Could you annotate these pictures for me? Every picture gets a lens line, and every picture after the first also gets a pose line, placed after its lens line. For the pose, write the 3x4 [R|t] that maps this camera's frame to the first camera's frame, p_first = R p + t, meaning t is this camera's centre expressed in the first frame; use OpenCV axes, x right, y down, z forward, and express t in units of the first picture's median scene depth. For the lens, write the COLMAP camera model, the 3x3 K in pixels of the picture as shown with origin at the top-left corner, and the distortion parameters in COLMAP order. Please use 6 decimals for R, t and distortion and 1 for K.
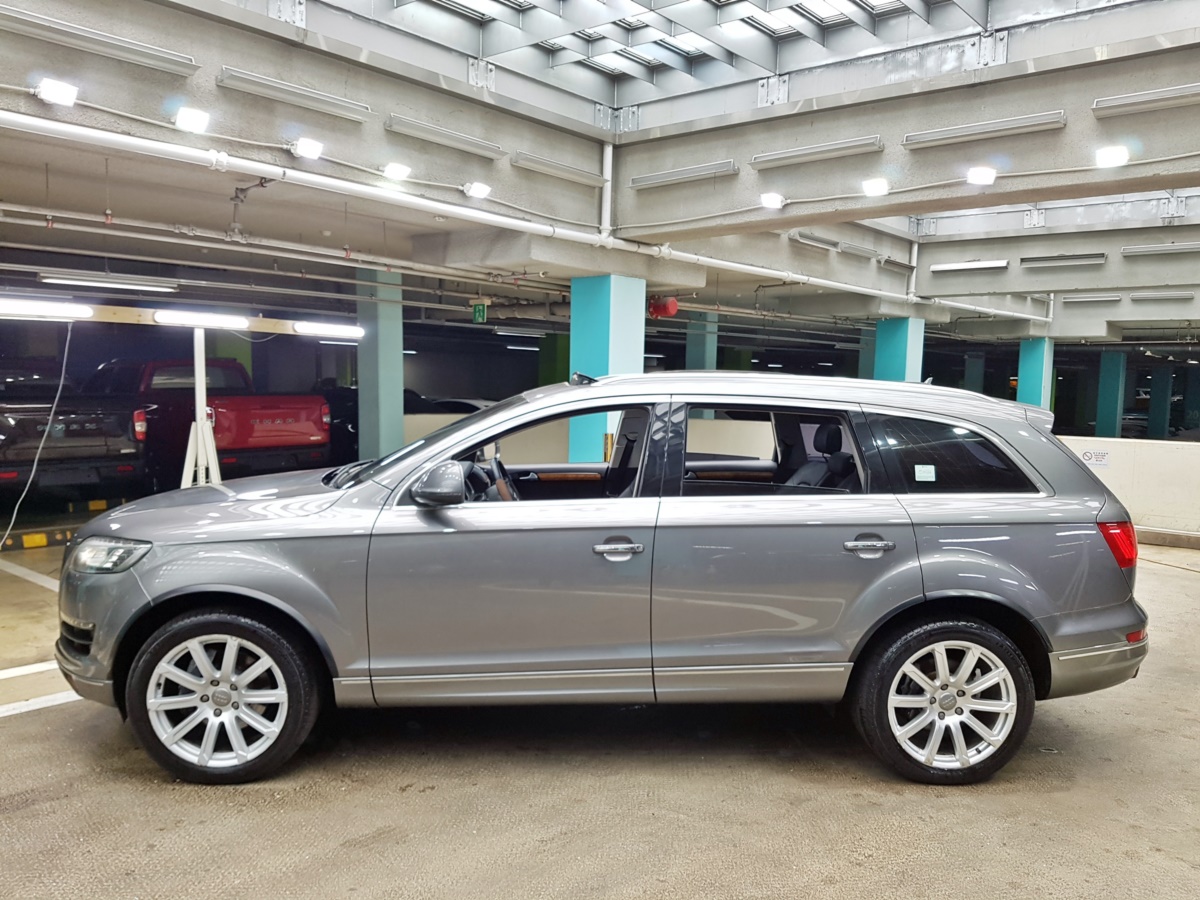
lens RADIAL K [[930.1, 0, 594.7], [0, 930.1, 476.5], [0, 0, 1]] dist [0.110821, -0.188387]
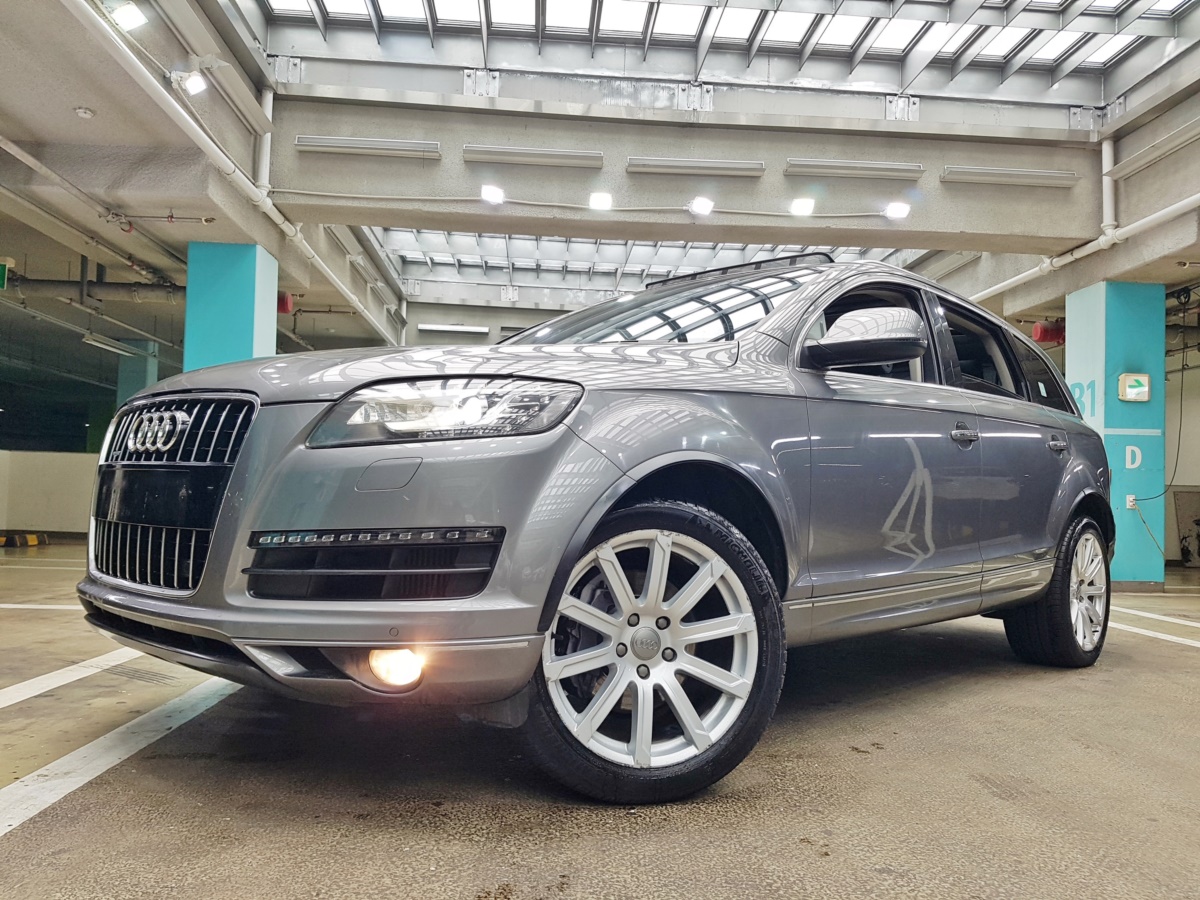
lens RADIAL K [[936.8, 0, 602.2], [0, 936.8, 454.7], [0, 0, 1]] dist [0.105848, -0.180094]
pose [[0.714725, 0.034746, 0.698542, -0.367869], [0.064323, 0.991267, -0.115120, 0.082012], [-0.696441, 0.127211, 0.706249, 0.265787]]
